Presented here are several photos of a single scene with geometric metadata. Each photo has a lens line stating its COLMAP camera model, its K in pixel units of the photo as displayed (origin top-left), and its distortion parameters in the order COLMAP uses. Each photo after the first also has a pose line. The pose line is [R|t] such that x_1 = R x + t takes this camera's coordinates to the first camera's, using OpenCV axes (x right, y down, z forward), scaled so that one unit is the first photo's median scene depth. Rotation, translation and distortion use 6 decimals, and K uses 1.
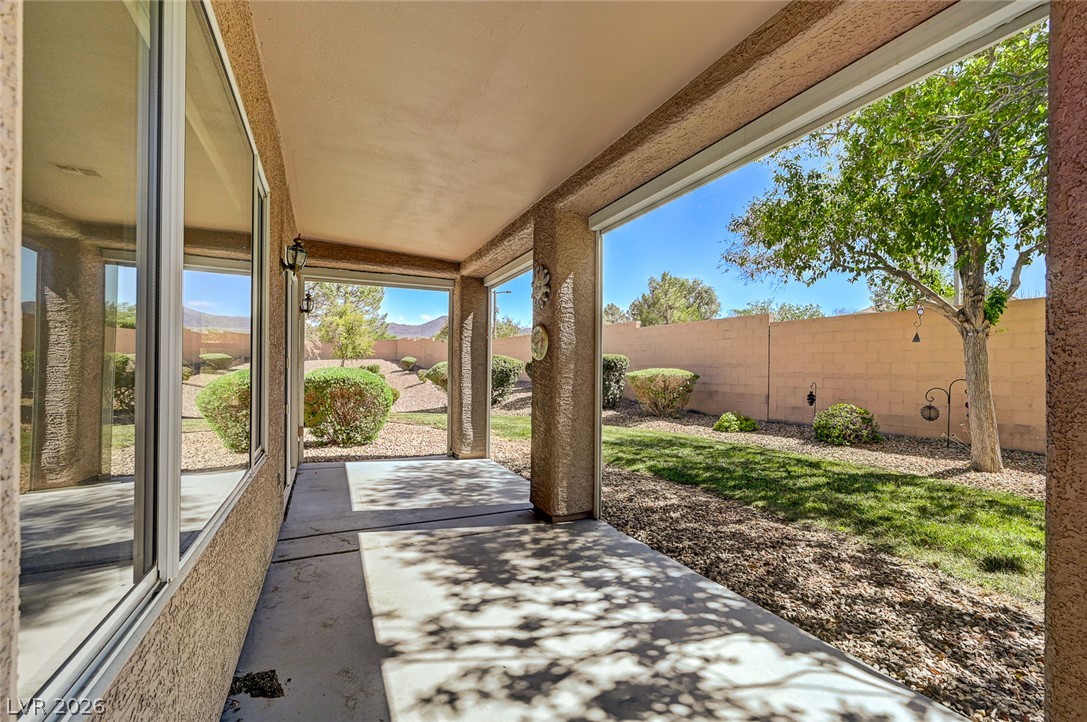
lens RADIAL K [[466.6, 0, 537.8], [0, 466.6, 372.2], [0, 0, 1]] dist [0.000057, 0.000068]
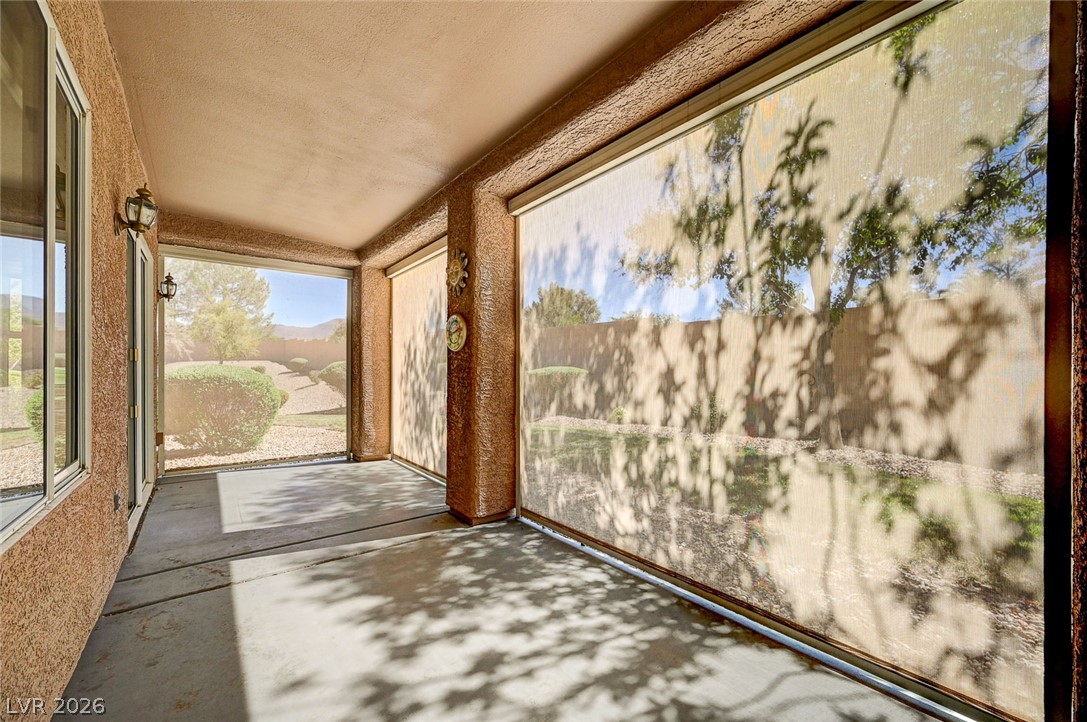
lens RADIAL K [[434.1, 0, 539.5], [0, 434.1, 375.3], [0, 0, 1]] dist [-0.000961, 0.000136]
pose [[0.972151, -0.006877, 0.234254, -0.037327], [0.005832, 0.999970, 0.005155, 0.017922], [-0.234283, -0.003645, 0.972162, 0.118149]]
